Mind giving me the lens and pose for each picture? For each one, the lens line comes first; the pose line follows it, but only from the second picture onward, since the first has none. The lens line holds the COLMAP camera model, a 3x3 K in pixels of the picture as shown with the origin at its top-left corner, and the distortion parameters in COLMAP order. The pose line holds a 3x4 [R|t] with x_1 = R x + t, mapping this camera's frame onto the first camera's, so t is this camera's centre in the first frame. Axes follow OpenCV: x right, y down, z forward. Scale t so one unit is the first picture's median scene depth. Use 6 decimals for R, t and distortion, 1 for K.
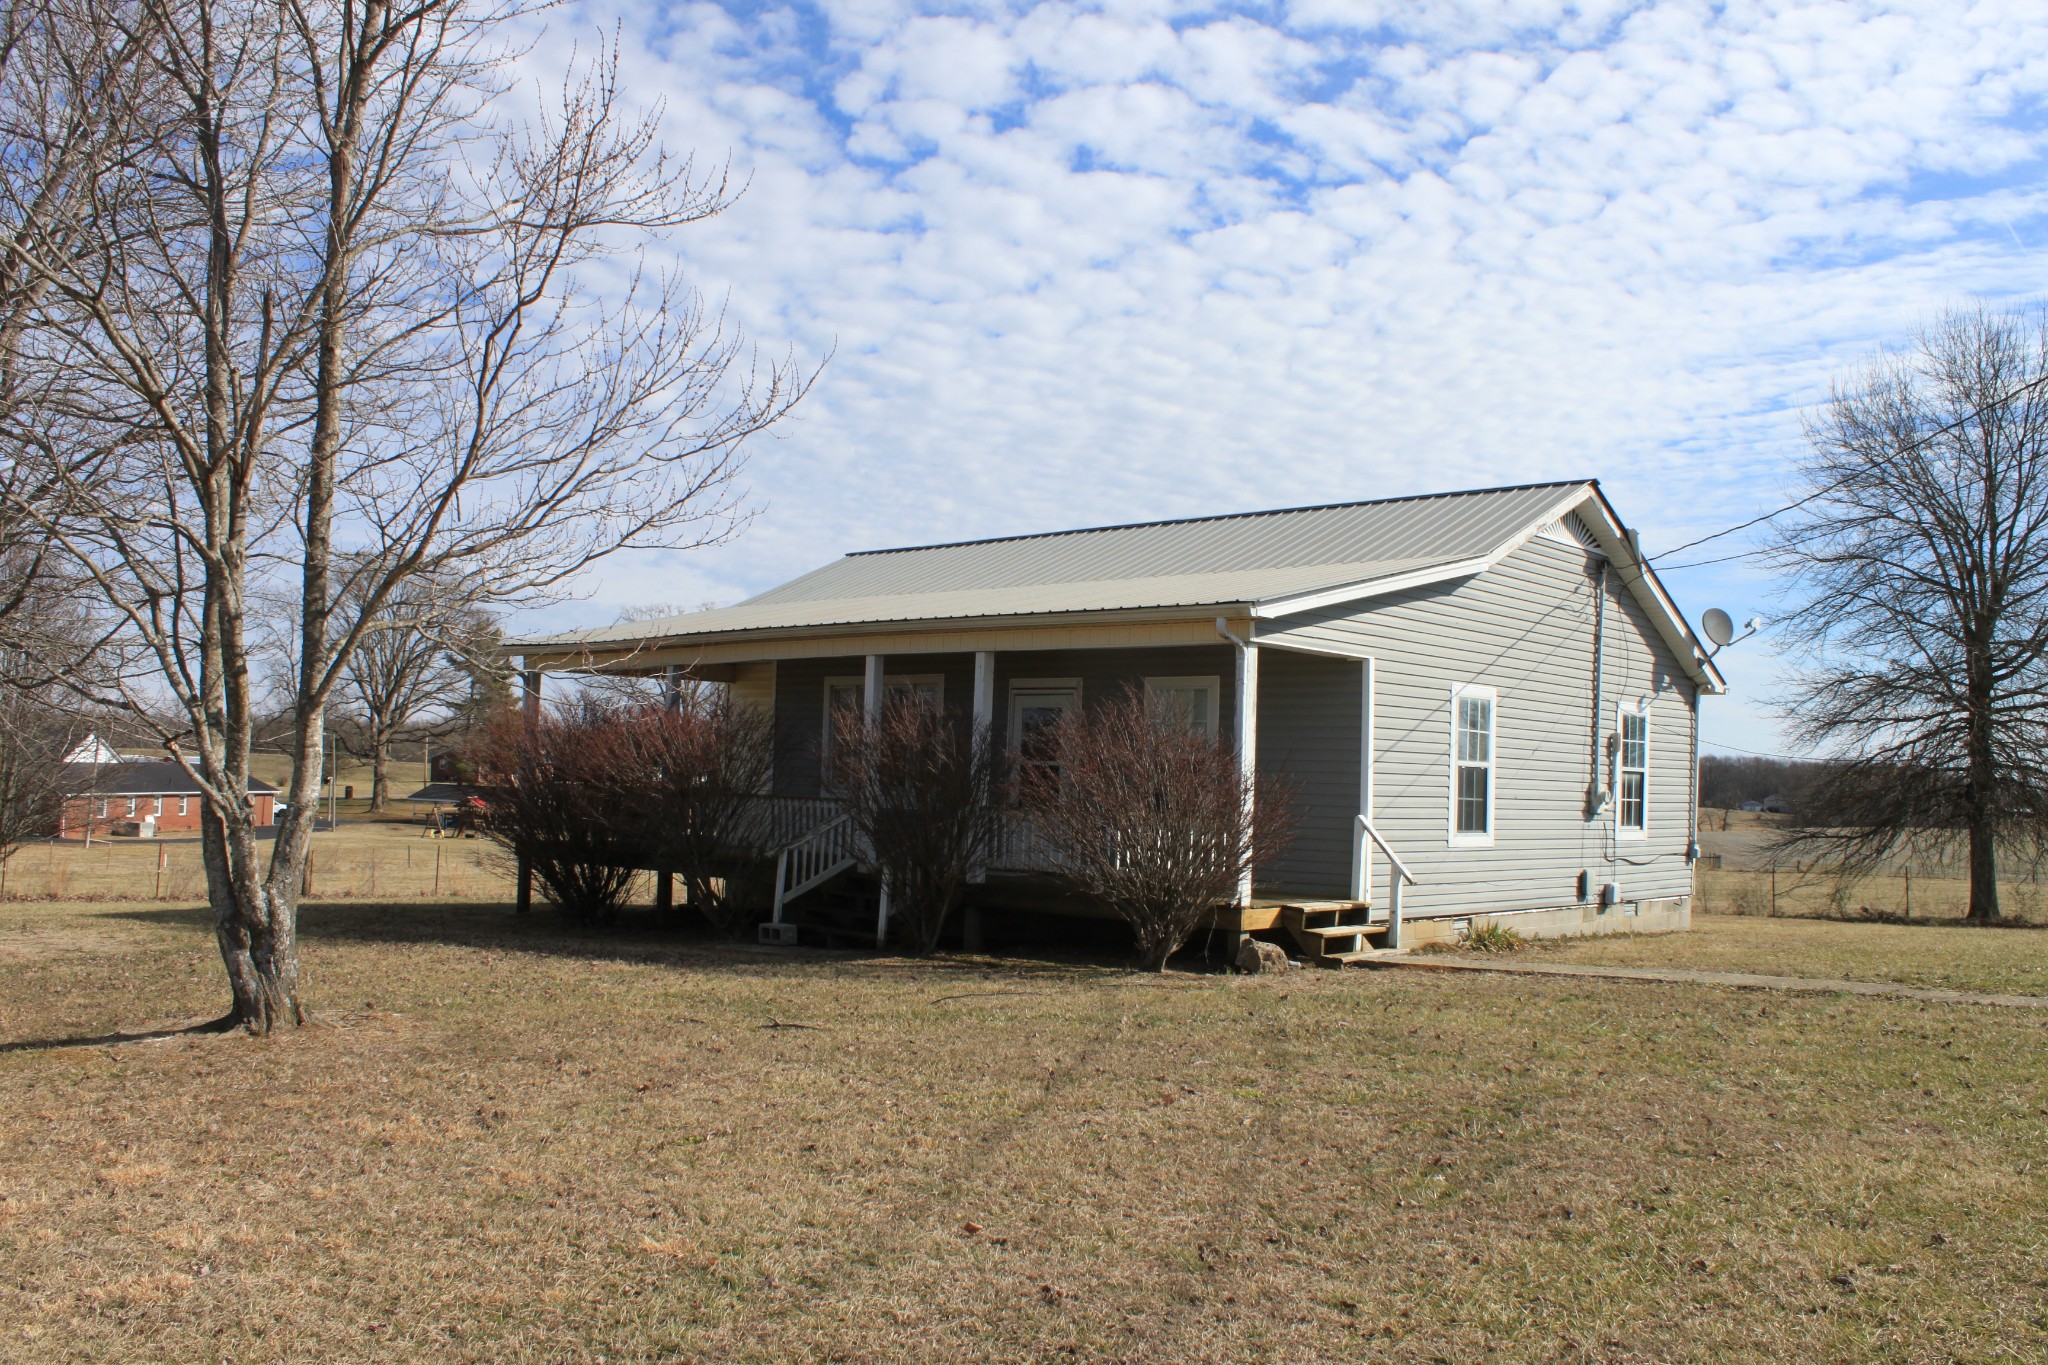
lens RADIAL K [[1721.5, 0, 1049.4], [0, 1721.5, 684.5], [0, 0, 1]] dist [-0.151063, 0.126638]
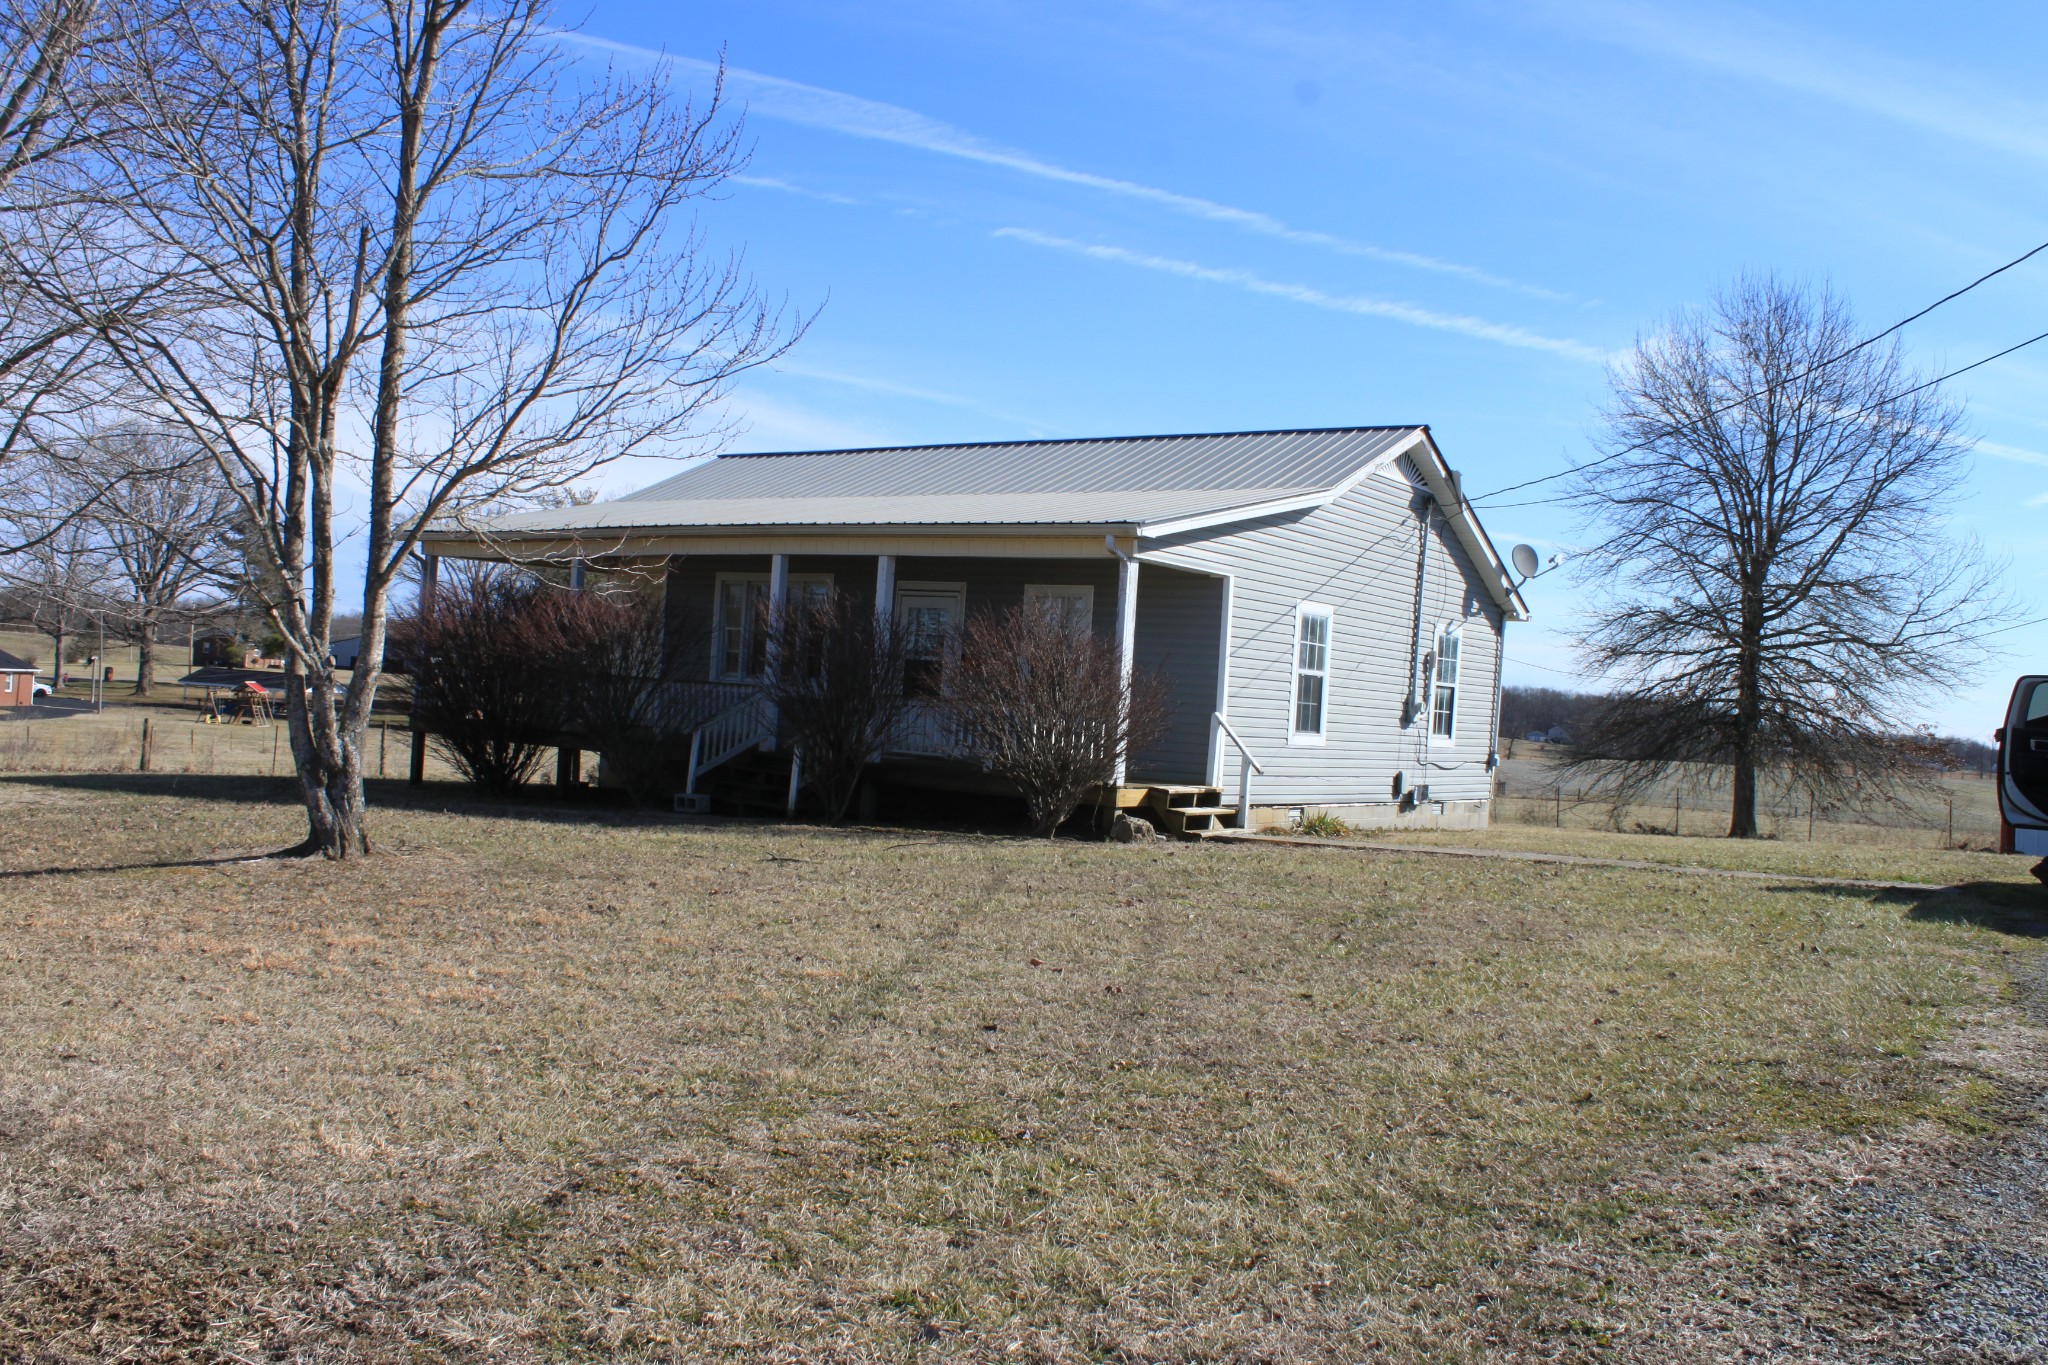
lens RADIAL K [[1721.5, 0, 1049.4], [0, 1721.5, 684.5], [0, 0, 1]] dist [-0.151063, 0.126638]
pose [[0.992927, 0.033926, 0.113778, -0.047455], [-0.040098, 0.997821, 0.052402, 0.001432], [-0.111753, -0.056593, 0.992123, -0.100210]]
